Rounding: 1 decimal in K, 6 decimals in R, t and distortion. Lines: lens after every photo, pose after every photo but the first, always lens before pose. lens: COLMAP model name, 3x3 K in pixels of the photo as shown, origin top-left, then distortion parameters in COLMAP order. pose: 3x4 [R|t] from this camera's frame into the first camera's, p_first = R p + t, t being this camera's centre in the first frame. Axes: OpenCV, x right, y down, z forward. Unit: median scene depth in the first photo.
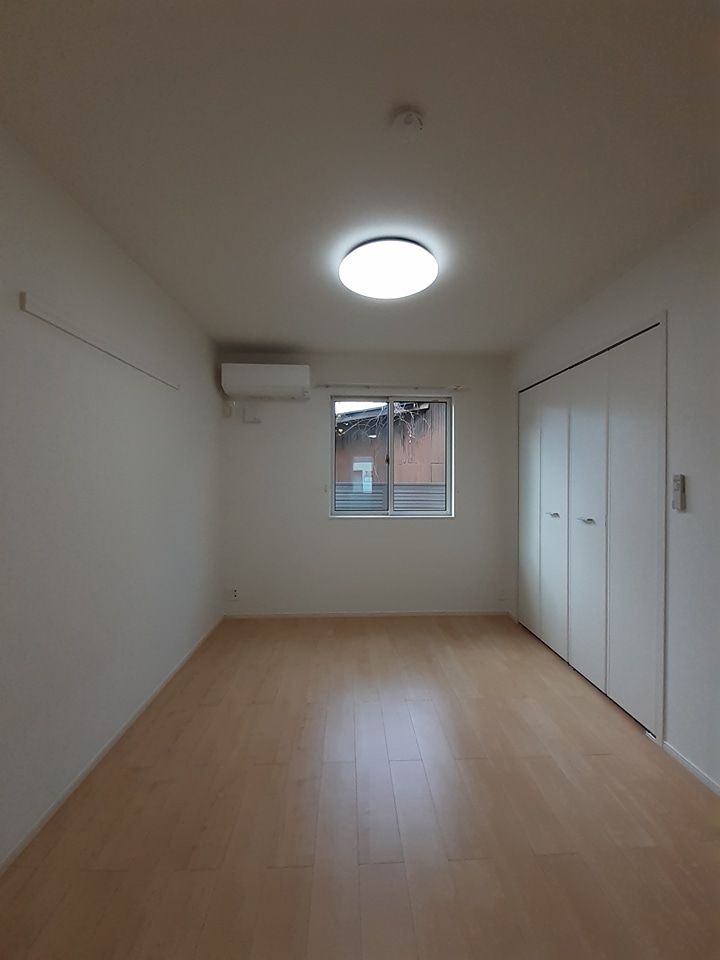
lens RADIAL K [[422.8, 0, 360.0], [0, 422.8, 480.0], [0, 0, 1]] dist [0.057960, -0.038217]
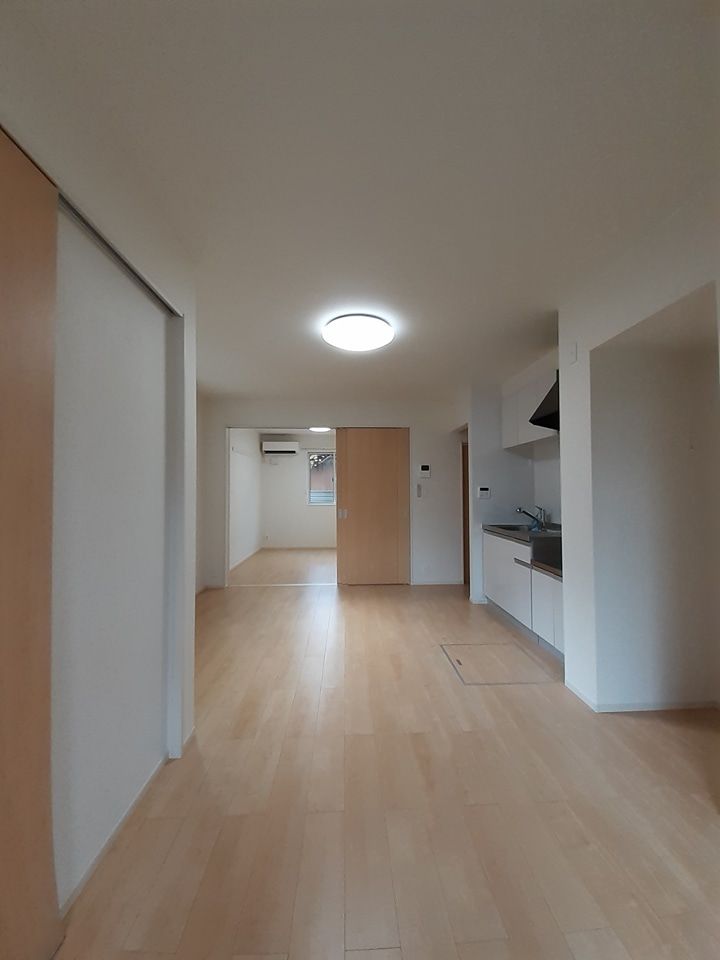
lens RADIAL K [[422.8, 0, 360.0], [0, 422.8, 480.0], [0, 0, 1]] dist [0.057960, -0.038217]
pose [[0.999730, -0.007604, 0.021968, 0.168581], [0.008488, 0.999145, -0.040454, 0.047778], [-0.021642, 0.040630, 0.998940, -1.336189]]
